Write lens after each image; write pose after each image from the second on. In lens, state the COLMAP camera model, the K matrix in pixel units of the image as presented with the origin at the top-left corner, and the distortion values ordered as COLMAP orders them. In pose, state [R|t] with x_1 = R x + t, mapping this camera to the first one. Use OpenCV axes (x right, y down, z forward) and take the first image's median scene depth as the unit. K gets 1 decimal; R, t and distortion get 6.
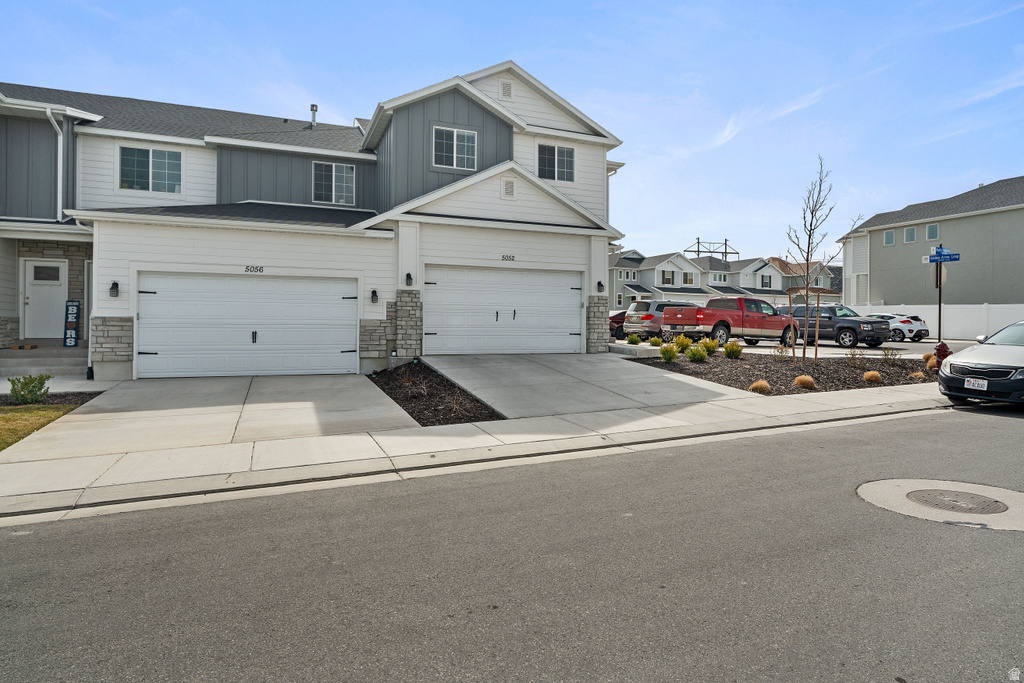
lens RADIAL K [[571.3, 0, 511.8], [0, 571.3, 338.5], [0, 0, 1]] dist [-0.004742, 0.001764]
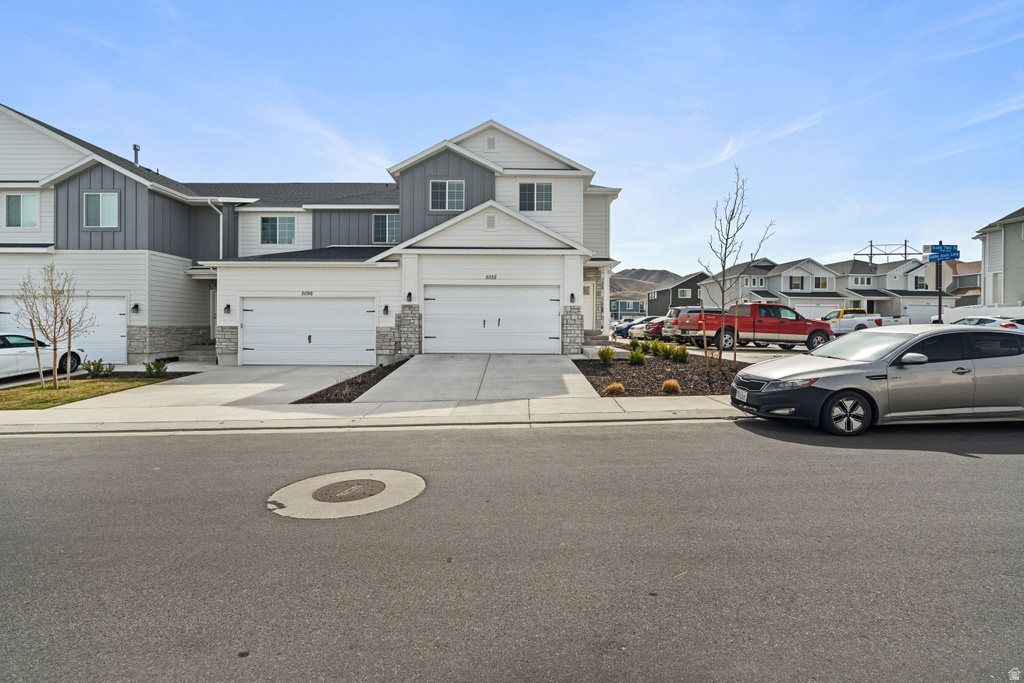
lens RADIAL K [[463.0, 0, 511.6], [0, 463.0, 340.1], [0, 0, 1]] dist [-0.004916, 0.001654]
pose [[0.926850, 0.008506, -0.375336, 0.423758], [-0.007163, 0.999962, 0.004974, -0.008164], [0.375364, -0.001921, 0.926876, 0.073561]]
